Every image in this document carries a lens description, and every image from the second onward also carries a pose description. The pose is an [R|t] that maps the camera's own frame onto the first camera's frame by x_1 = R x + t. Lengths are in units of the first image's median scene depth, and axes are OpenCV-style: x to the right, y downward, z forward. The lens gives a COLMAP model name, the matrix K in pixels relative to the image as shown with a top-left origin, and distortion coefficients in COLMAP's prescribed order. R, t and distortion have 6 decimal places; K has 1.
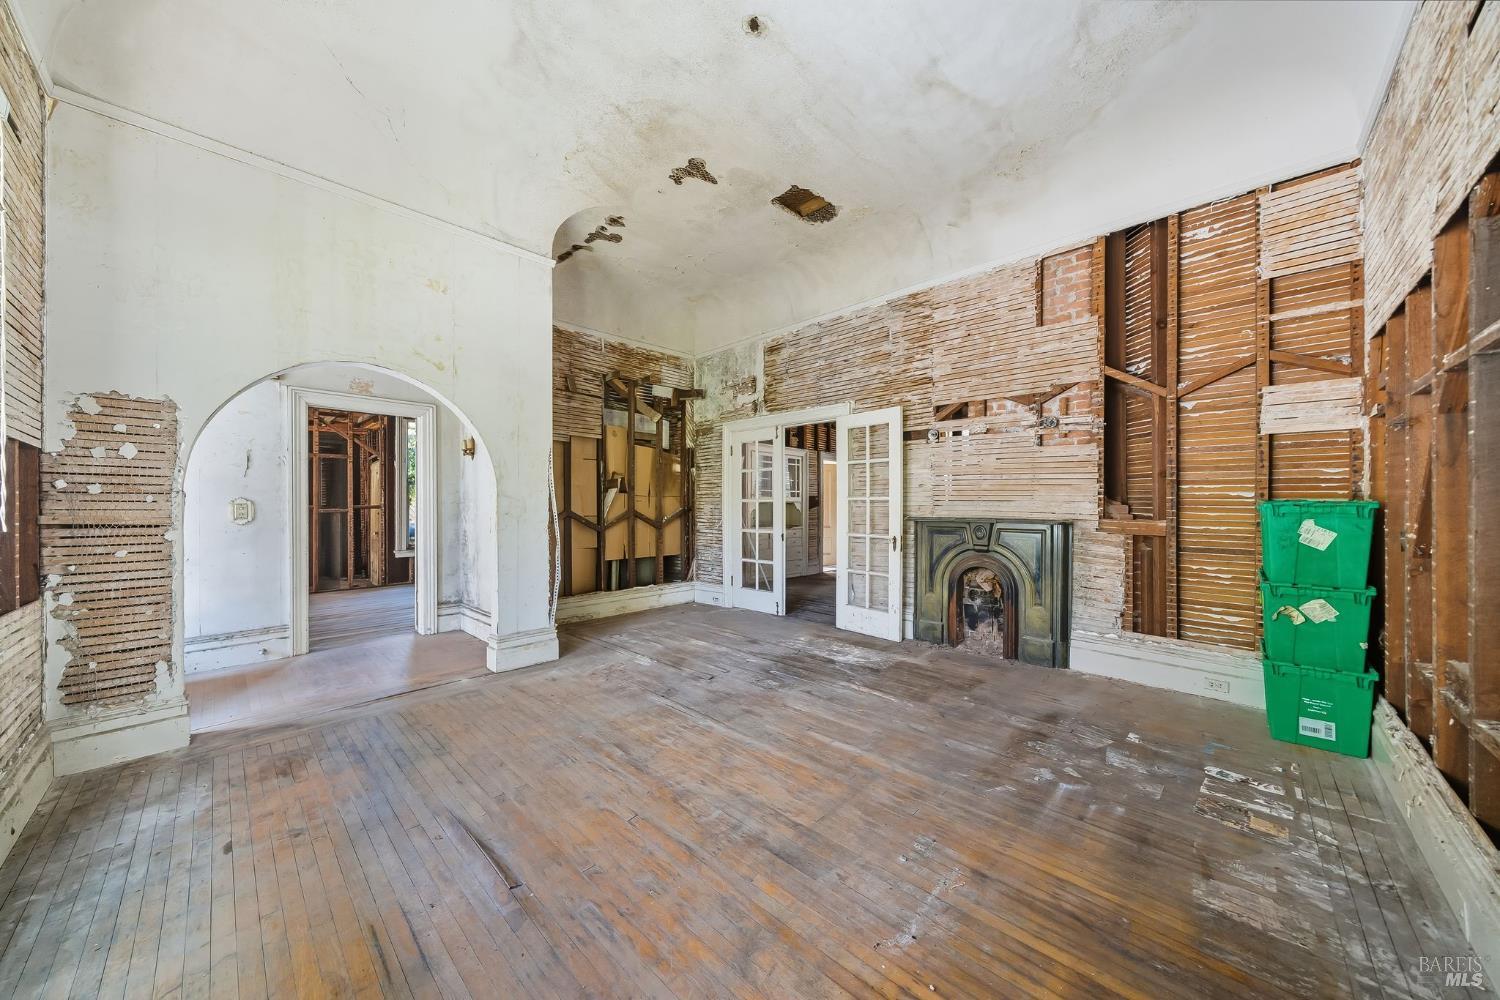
lens RADIAL K [[508.7, 0, 732.0], [0, 508.7, 506.5], [0, 0, 1]] dist [-0.028675, -0.000007]
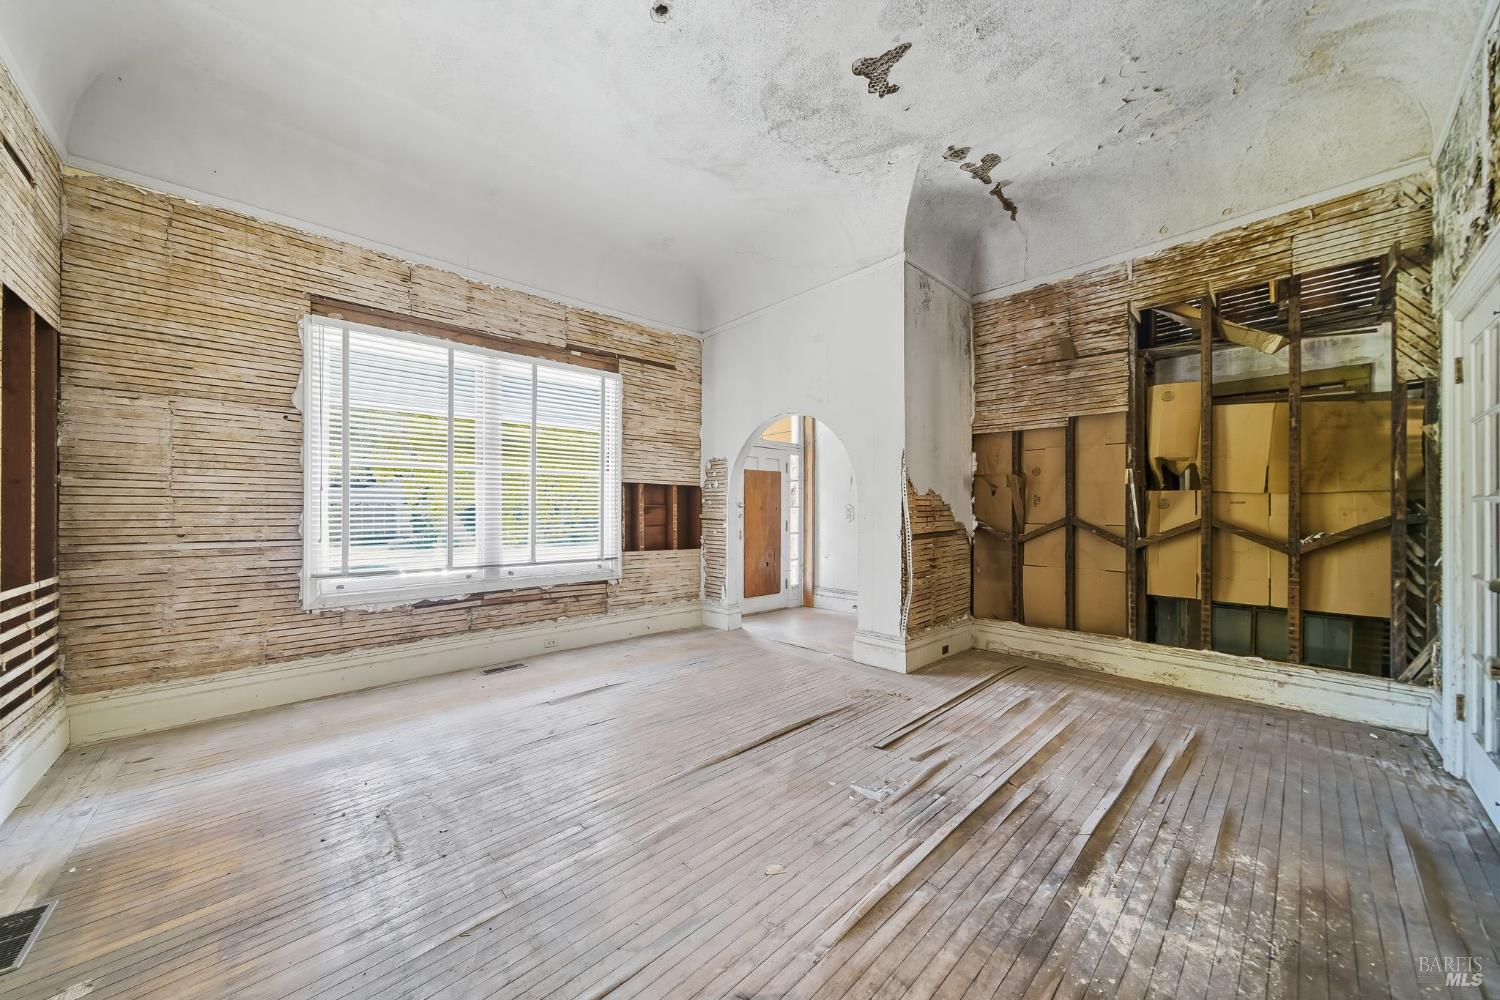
lens RADIAL K [[509.7, 0, 736.0], [0, 509.7, 507.4], [0, 0, 1]] dist [-0.013923, 0.000051]
pose [[-0.052527, 0.000105, -0.998619, 0.706434], [-0.000349, 1.000000, 0.000124, -0.008944], [0.998619, 0.000355, -0.052527, 0.839661]]
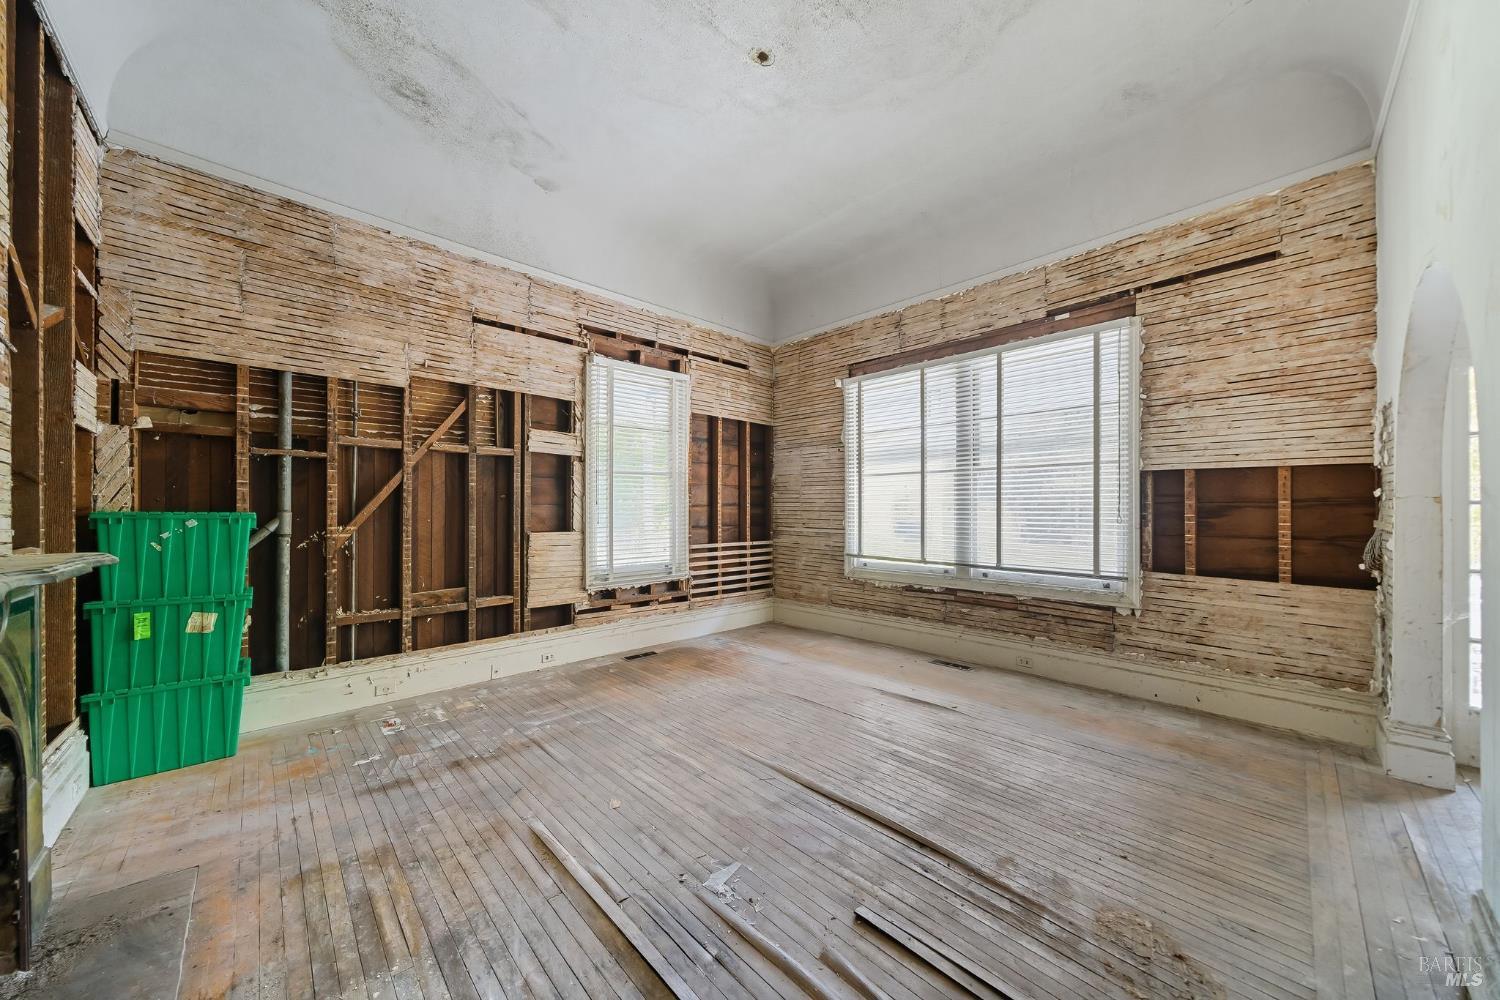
lens RADIAL K [[509.7, 0, 736.0], [0, 509.7, 507.4], [0, 0, 1]] dist [-0.013923, 0.000051]
pose [[-0.999313, 0.005536, 0.036652, 0.046003], [0.005538, 0.999985, -0.000034, -0.012535], [-0.036651, 0.000169, -0.999328, 1.451891]]
